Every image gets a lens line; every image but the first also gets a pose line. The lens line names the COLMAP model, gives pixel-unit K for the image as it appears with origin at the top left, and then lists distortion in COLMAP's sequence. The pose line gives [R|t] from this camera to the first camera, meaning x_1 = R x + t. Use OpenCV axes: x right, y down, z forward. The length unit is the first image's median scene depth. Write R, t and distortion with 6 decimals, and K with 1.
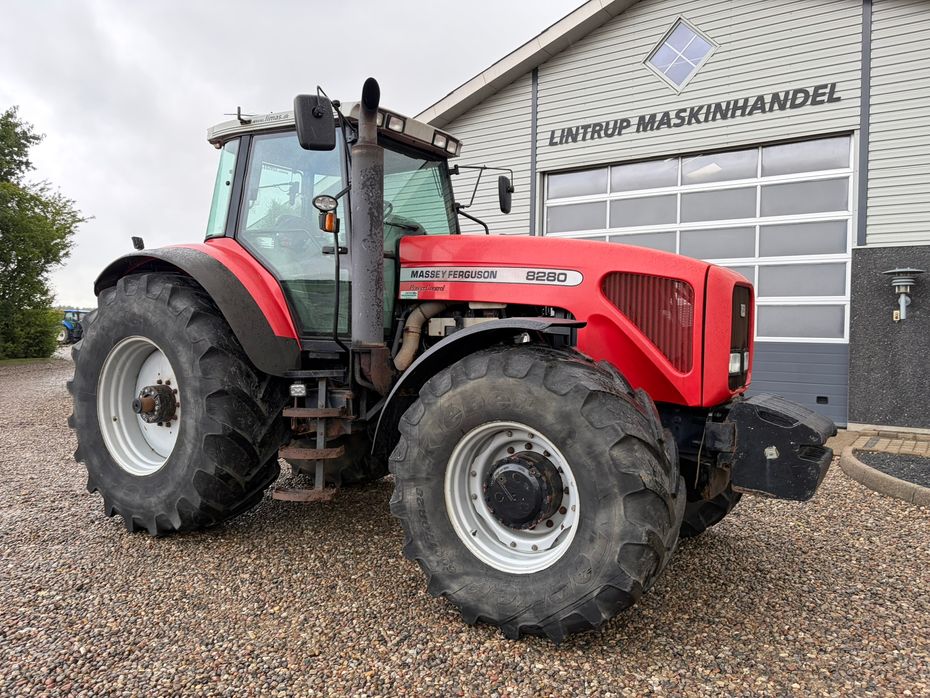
lens RADIAL K [[699.2, 0, 460.5], [0, 699.2, 345.7], [0, 0, 1]] dist [0.053479, -0.054890]
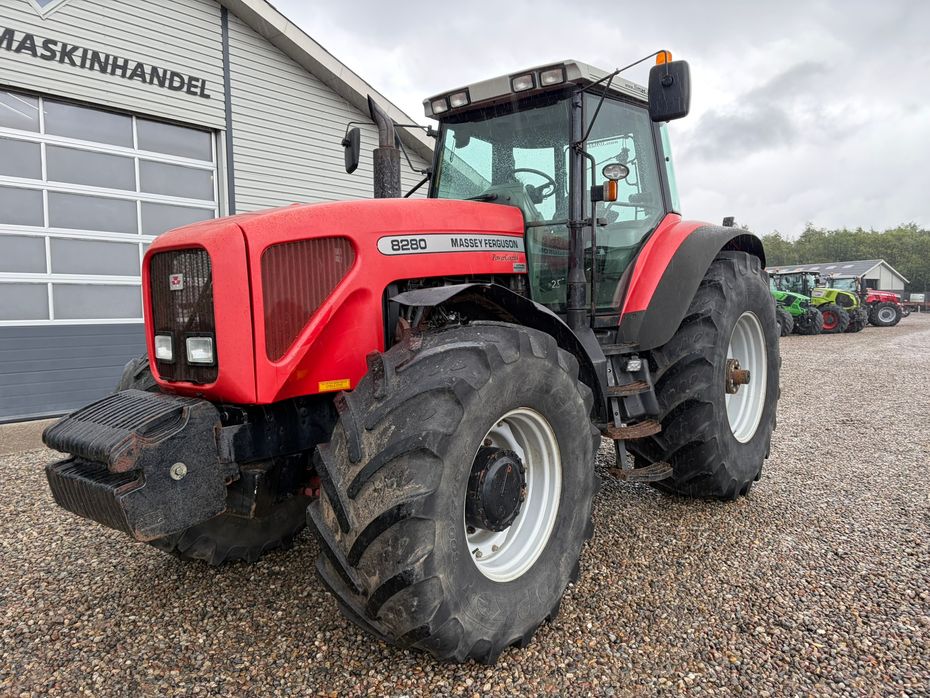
lens RADIAL K [[699.0, 0, 478.2], [0, 699.0, 355.4], [0, 0, 1]] dist [0.058316, -0.063689]
pose [[0.071441, -0.079795, 0.994248, -0.528194], [0.044639, 0.996052, 0.076732, -0.016450], [-0.996445, 0.038900, 0.074721, 0.503481]]
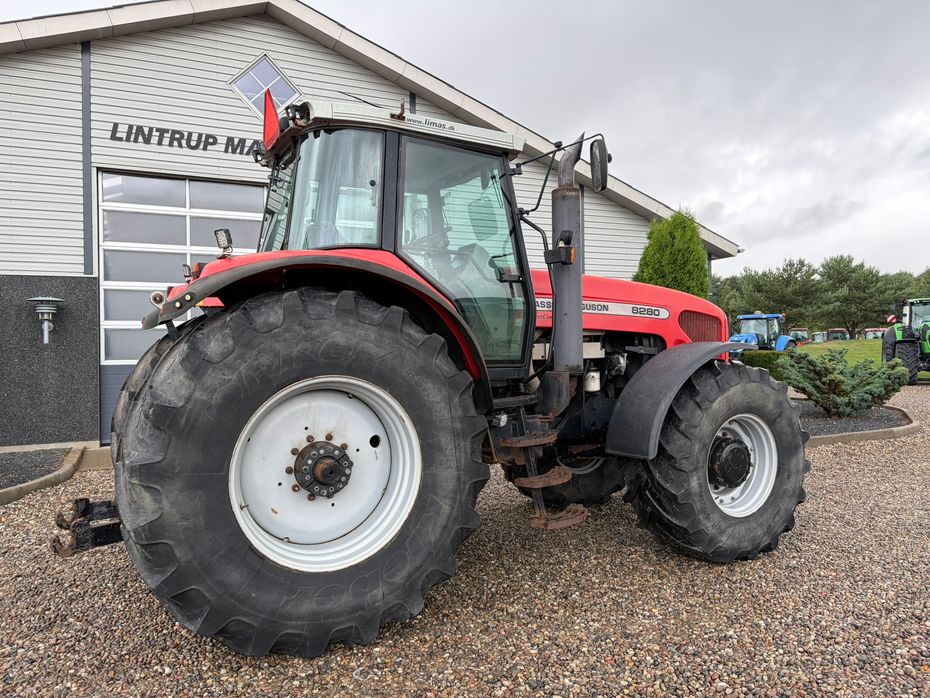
lens RADIAL K [[699.0, 0, 476.0], [0, 699.0, 349.6], [0, 0, 1]] dist [0.058316, -0.063689]
pose [[0.486608, -0.022340, 0.873335, -0.497960], [0.043405, 0.999057, 0.001371, -0.017042], [-0.872542, 0.037240, 0.487119, 0.257056]]
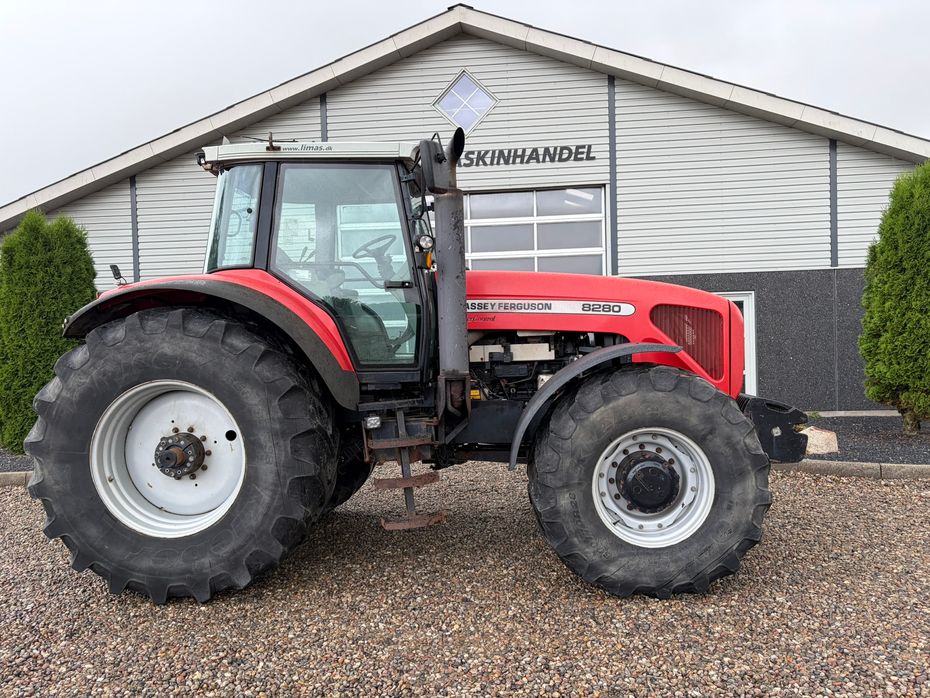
lens RADIAL K [[699.0, 0, 474.4], [0, 699.0, 360.5], [0, 0, 1]] dist [0.058316, -0.063689]
pose [[0.868997, -0.050531, 0.492231, -0.273410], [0.051798, 0.998596, 0.011068, -0.013458], [-0.492099, 0.015878, 0.870394, 0.022226]]
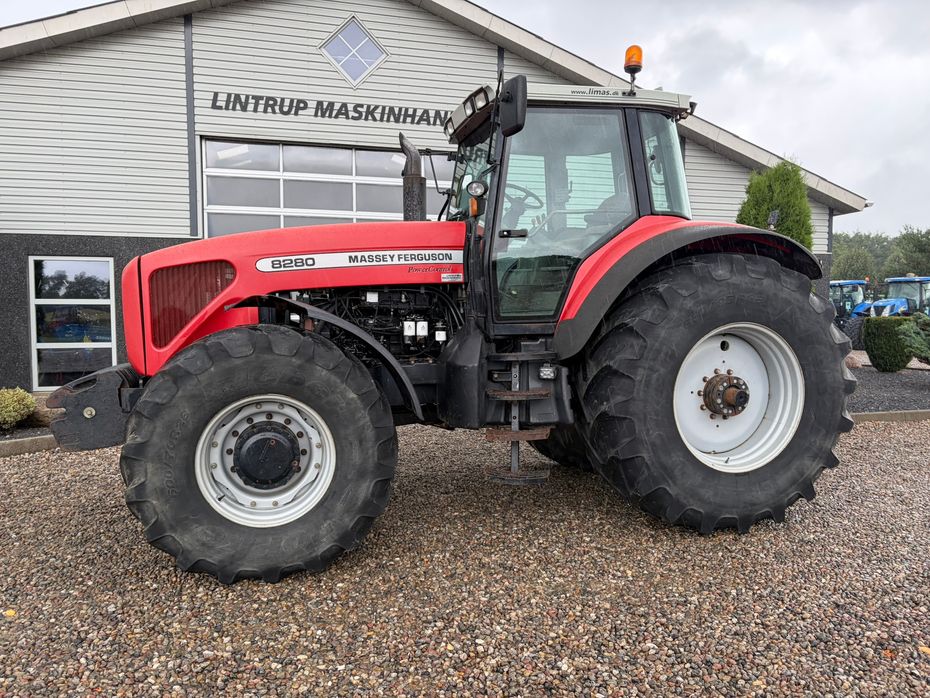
lens RADIAL K [[699.0, 0, 476.2], [0, 699.0, 357.9], [0, 0, 1]] dist [0.058316, -0.063689]
pose [[0.643265, -0.064369, 0.762933, -0.448843], [0.029802, 0.997810, 0.059058, -0.009011], [-0.765063, -0.015253, 0.643774, 0.181634]]
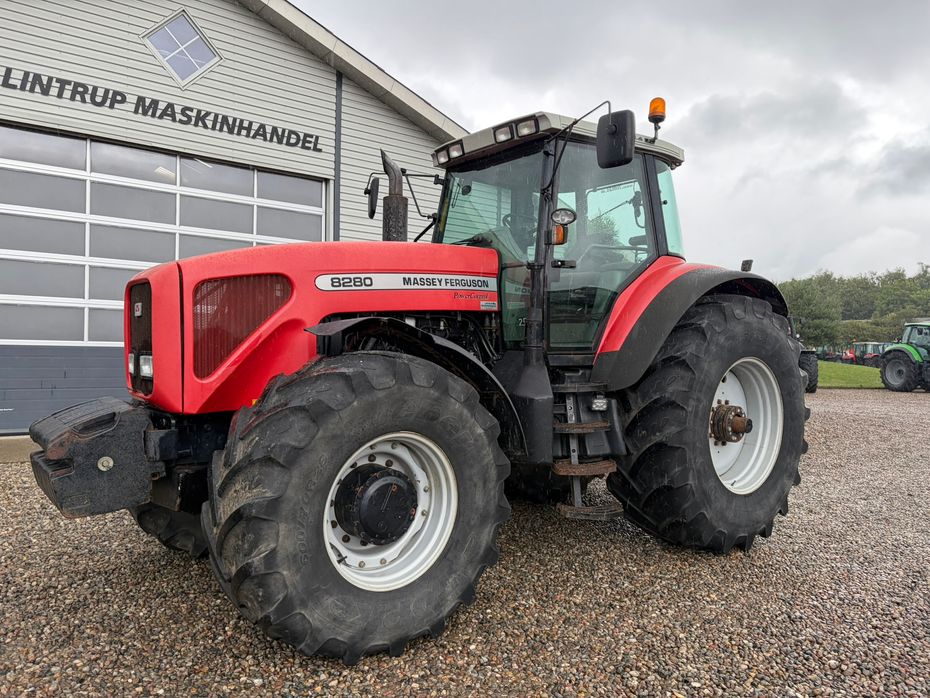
lens RADIAL K [[699.0, 0, 464.4], [0, 699.0, 358.8], [0, 0, 1]] dist [0.058316, -0.063689]
pose [[0.304378, -0.020928, 0.952321, -0.532231], [0.009270, 0.999776, 0.019008, -0.010262], [-0.952506, 0.003043, 0.304504, 0.382673]]
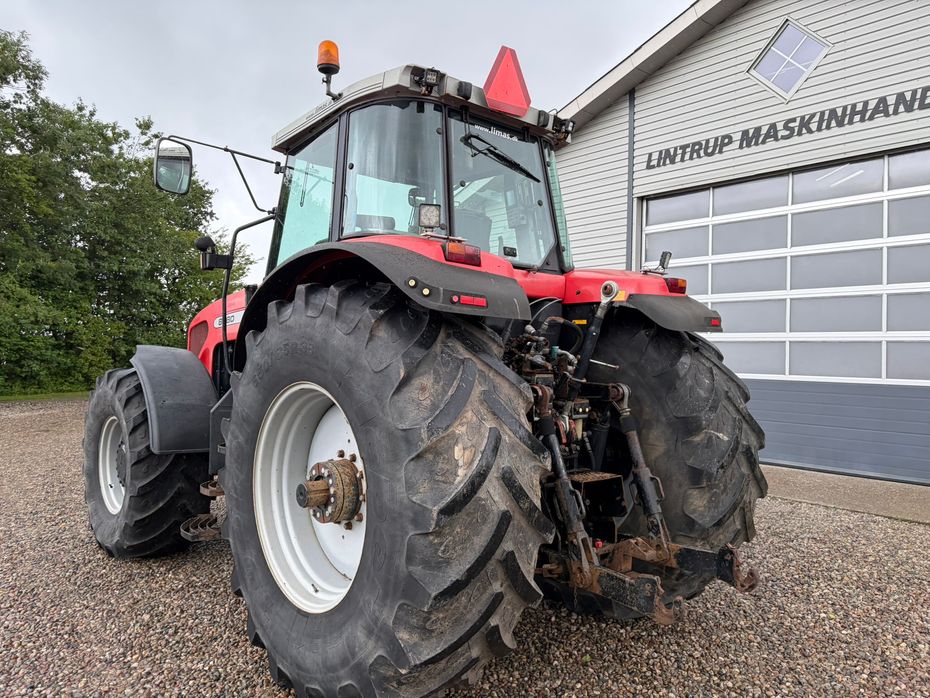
lens RADIAL K [[699.2, 0, 459.6], [0, 699.2, 341.1], [0, 0, 1]] dist [0.053479, -0.054890]
pose [[0.968286, 0.004660, -0.249802, 0.146859], [-0.018940, 0.998318, -0.054792, -0.002121], [0.249127, 0.057786, 0.966745, 0.062052]]
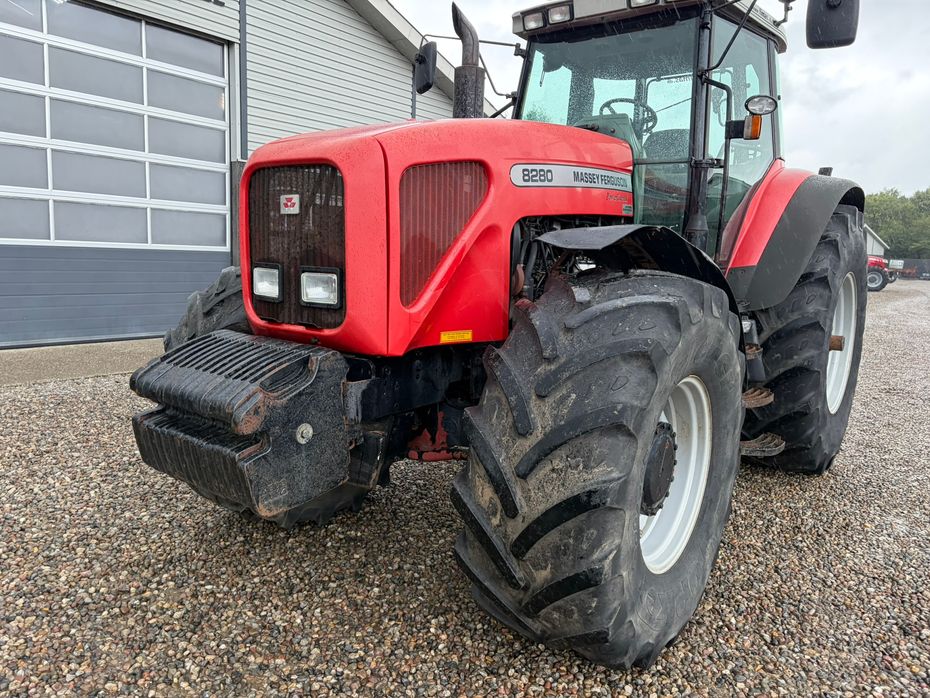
lens RADIAL K [[699.0, 0, 471.0], [0, 699.0, 346.6], [0, 0, 1]] dist [0.058316, -0.063689]
pose [[0.048515, -0.143226, 0.988500, -0.487112], [-0.008463, 0.989571, 0.143796, -0.016843], [-0.998787, -0.015342, 0.046797, 0.575723]]
